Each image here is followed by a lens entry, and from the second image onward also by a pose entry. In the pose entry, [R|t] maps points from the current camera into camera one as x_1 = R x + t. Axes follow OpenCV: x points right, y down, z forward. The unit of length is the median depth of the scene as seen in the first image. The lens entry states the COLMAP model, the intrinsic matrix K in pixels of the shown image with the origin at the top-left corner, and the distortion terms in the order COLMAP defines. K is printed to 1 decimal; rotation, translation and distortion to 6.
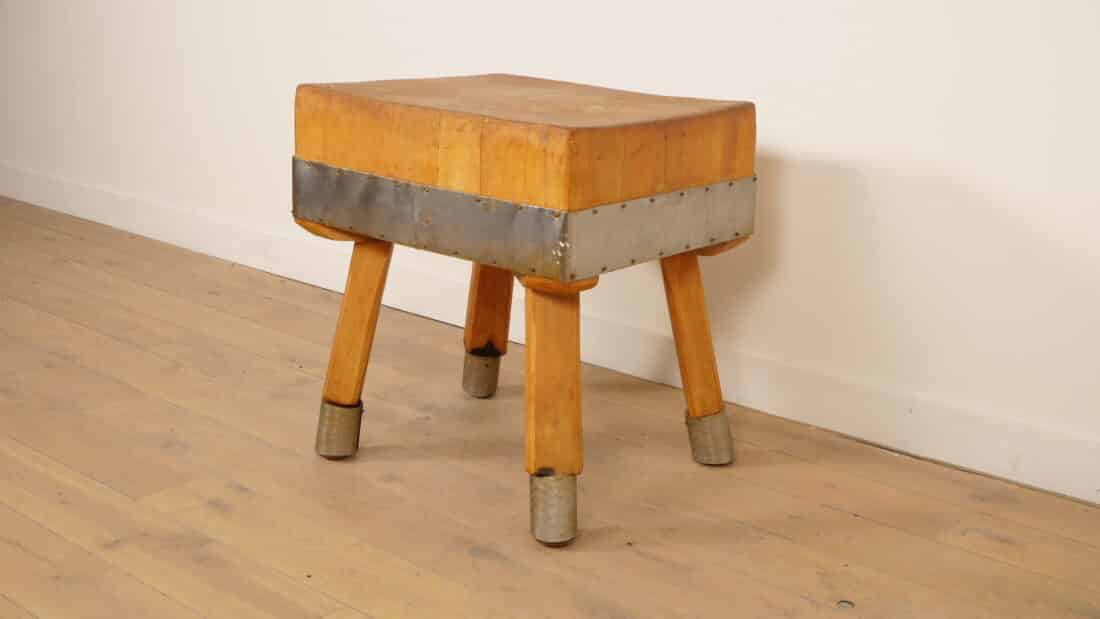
lens RADIAL K [[1303.2, 0, 548.7], [0, 1303.2, 316.0], [0, 0, 1]] dist [0.034585, 0.000000]
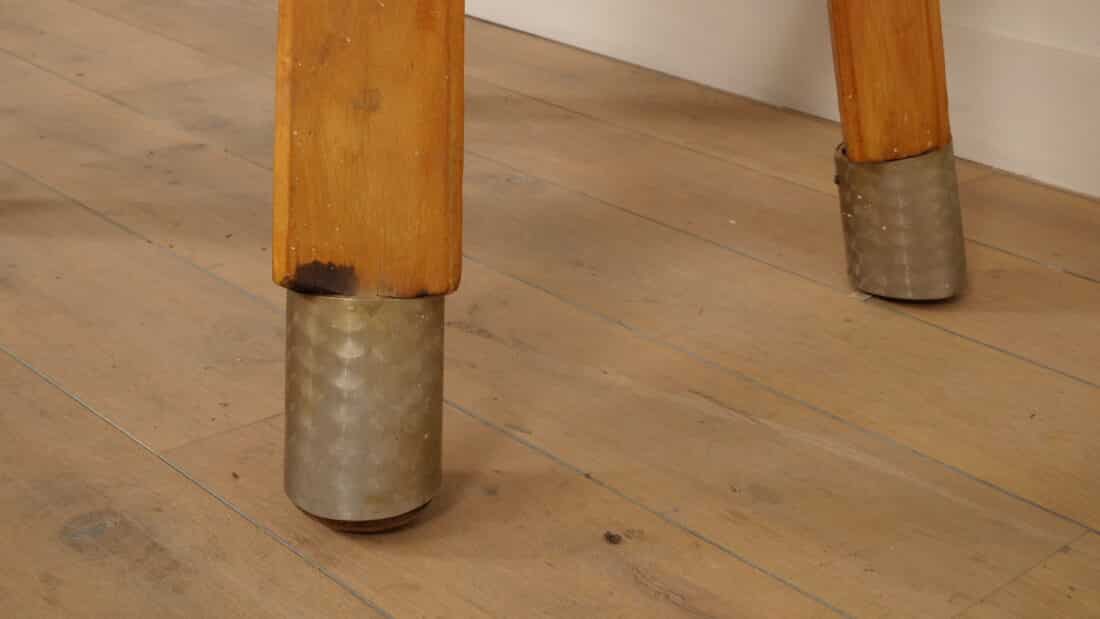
lens RADIAL K [[1665.3, 0, 551.8], [0, 1665.3, 309.7], [0, 0, 1]] dist [0.024019, 0.000000]
pose [[0.995609, 0.062508, -0.069679, 0.068855], [-0.053830, 0.991299, 0.120120, 0.074729], [0.076581, -0.115842, 0.990311, 0.602168]]
